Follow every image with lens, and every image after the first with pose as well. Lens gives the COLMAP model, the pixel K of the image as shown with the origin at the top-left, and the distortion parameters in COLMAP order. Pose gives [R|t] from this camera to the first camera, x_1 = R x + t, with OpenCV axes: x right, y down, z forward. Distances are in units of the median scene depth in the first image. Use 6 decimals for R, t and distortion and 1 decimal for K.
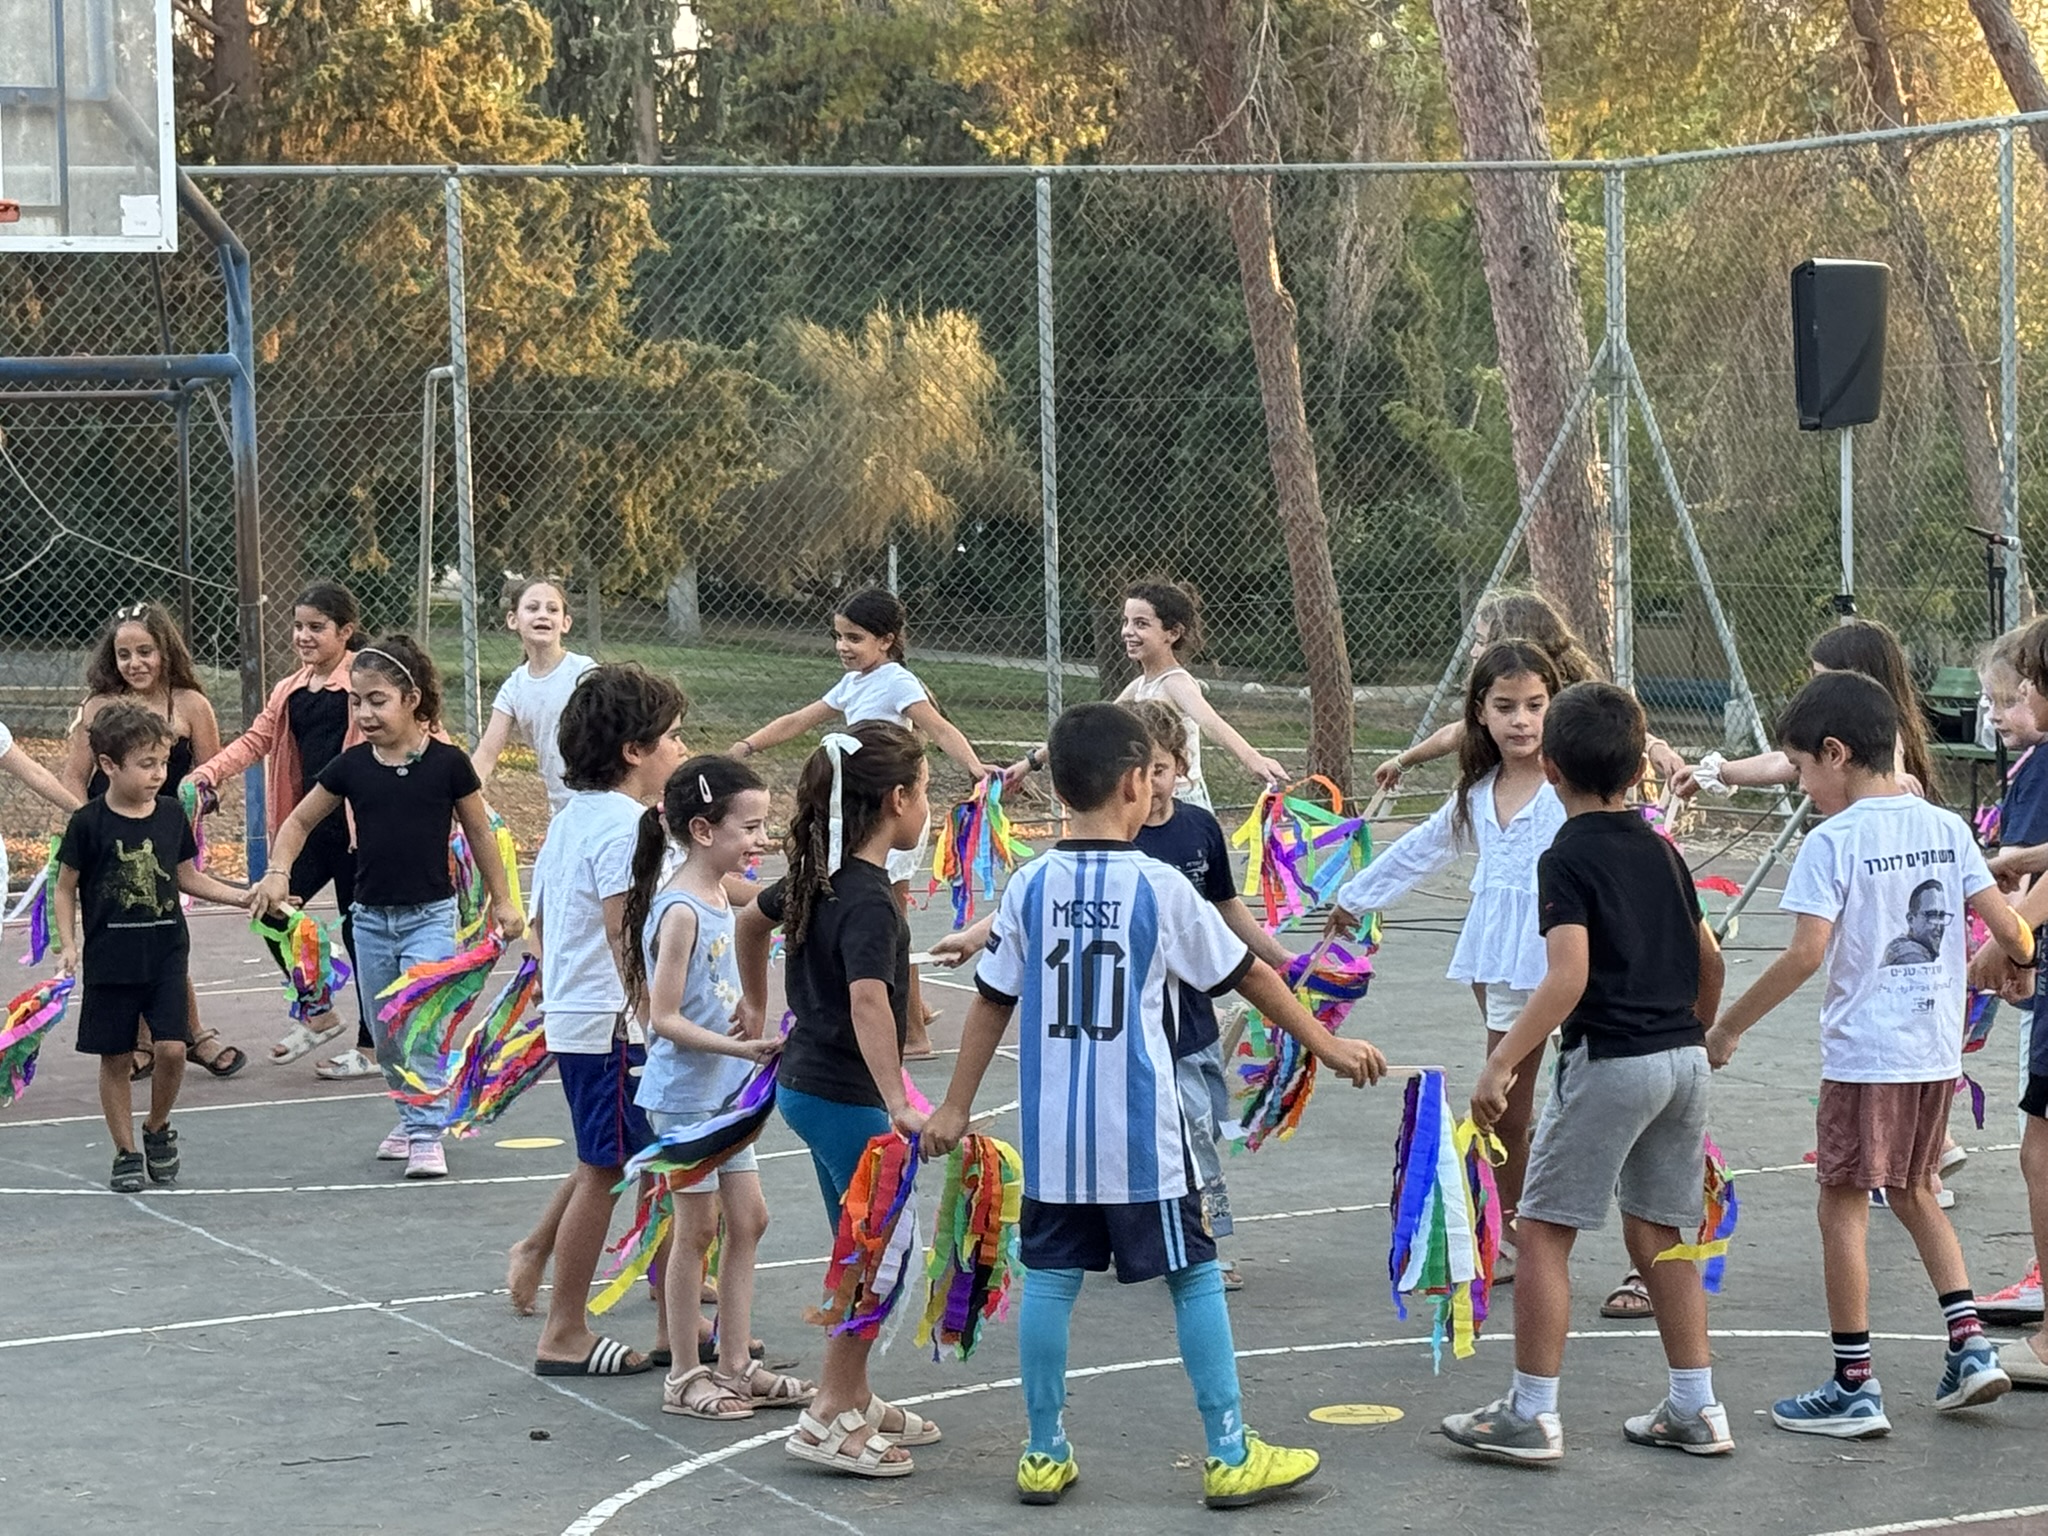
lens RADIAL K [[5028.2, 0, 1024.0], [0, 5028.2, 768.0], [0, 0, 1]] dist [0.042295, 0.975608]
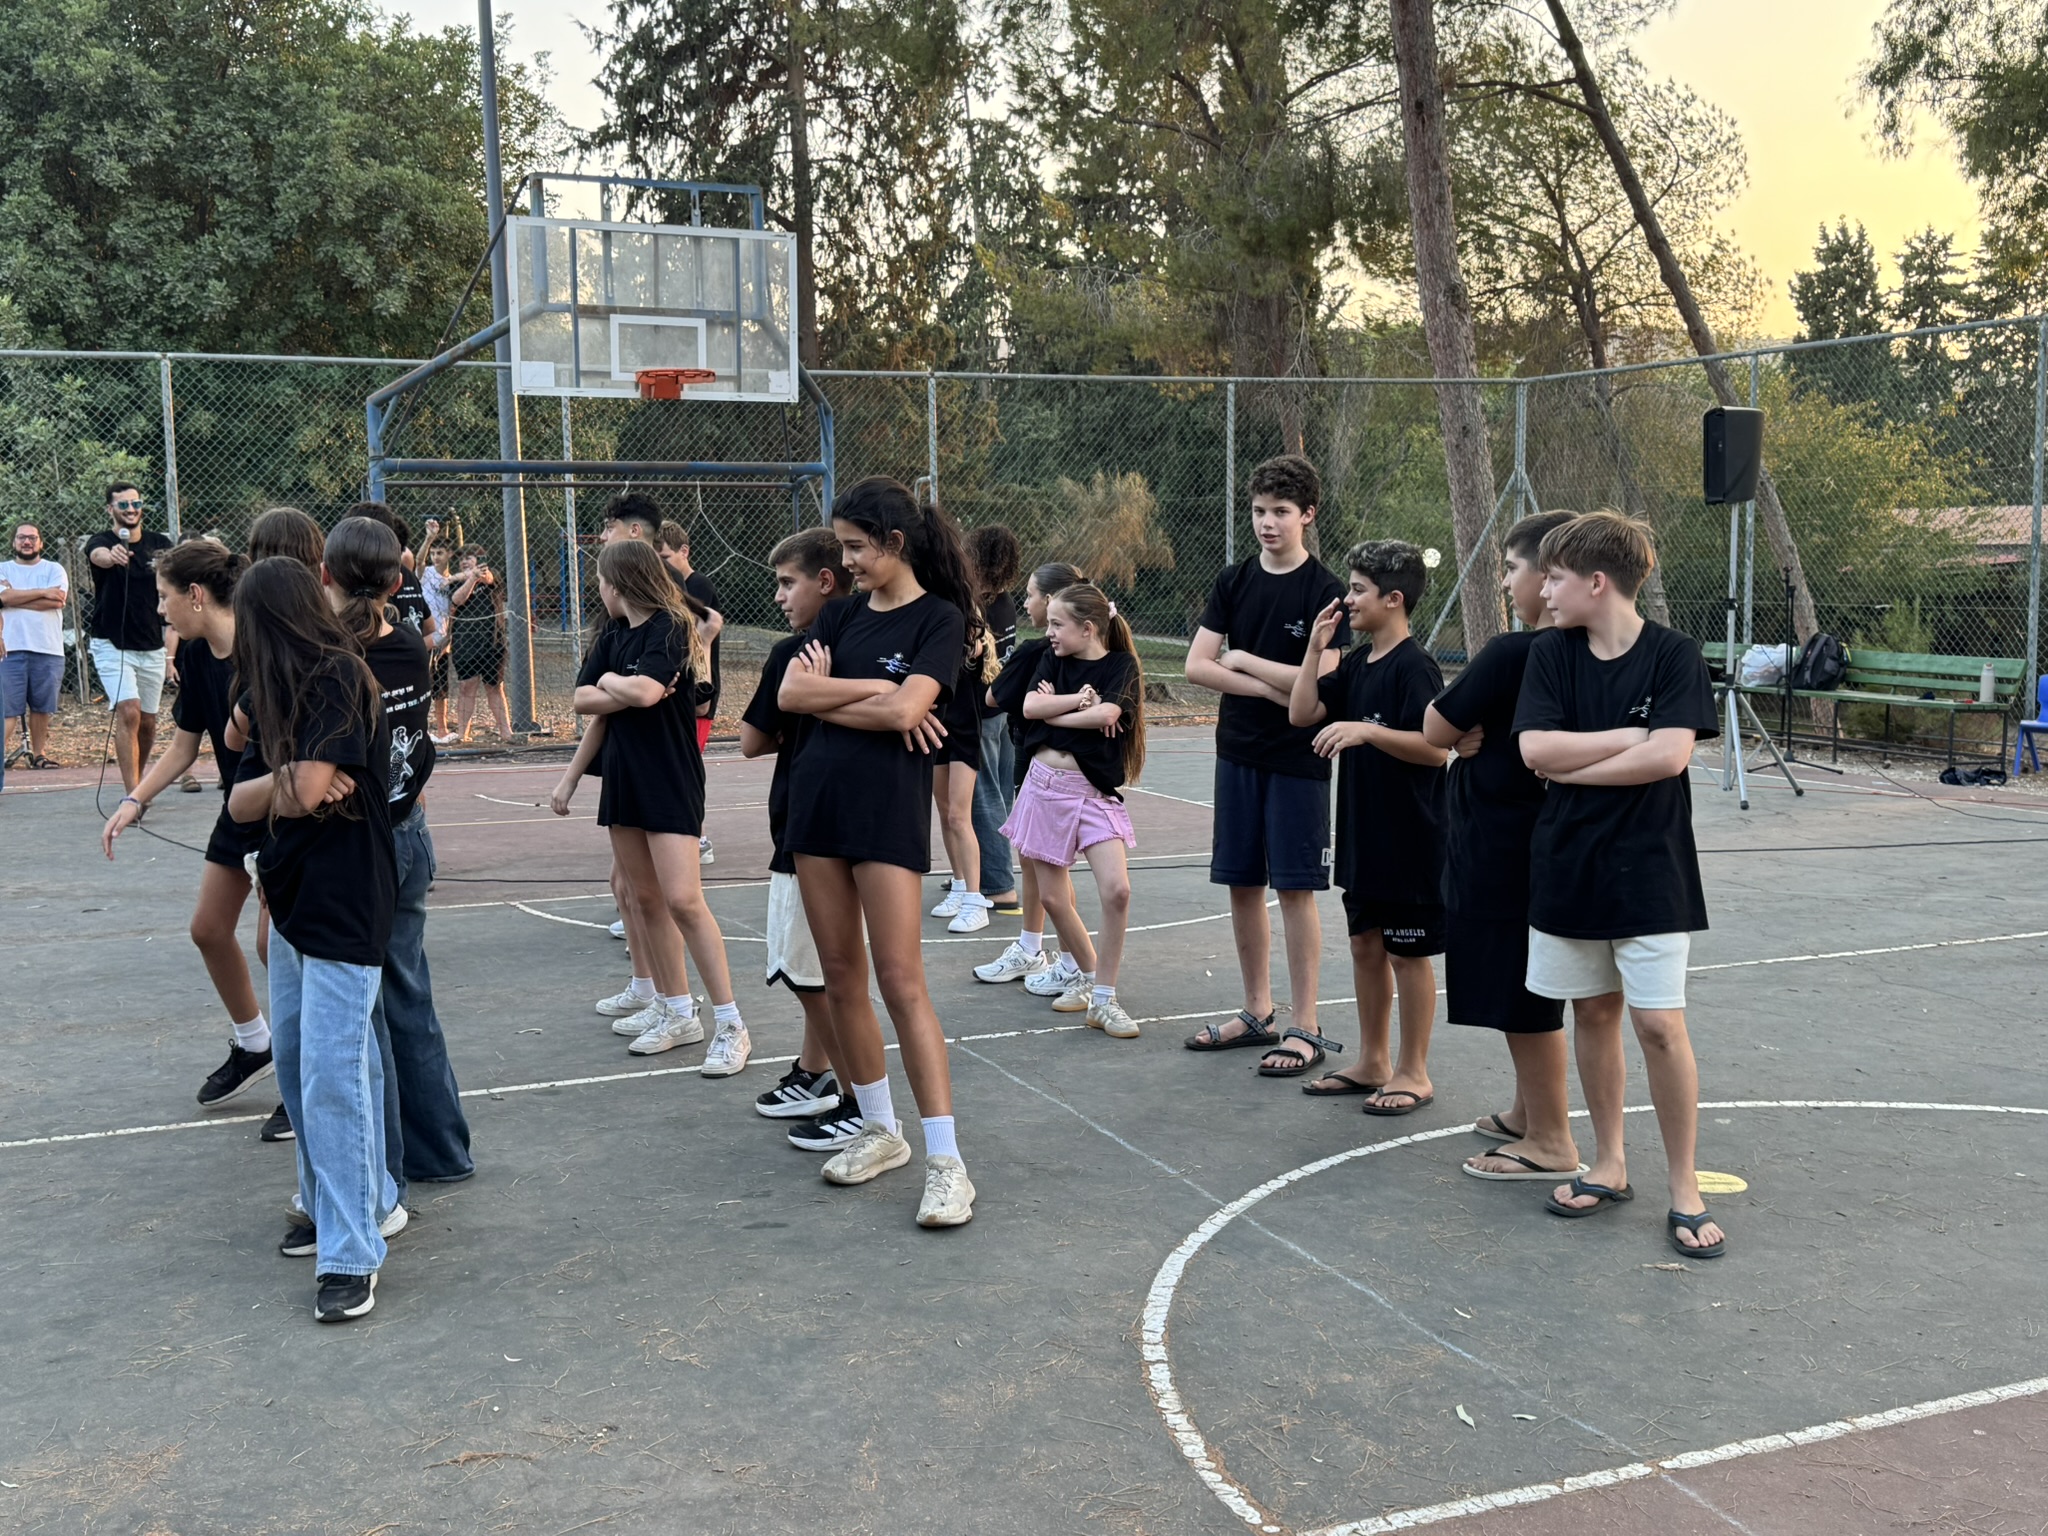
lens RADIAL K [[2020.4, 0, 1024.0], [0, 2020.4, 768.0], [0, 0, 1]] dist [0.196735, -0.475981]
pose [[0.999043, 0.018426, -0.039673, -0.048940], [-0.016659, 0.998874, 0.044420, -0.002425], [0.040447, -0.043716, 0.998225, 0.231376]]
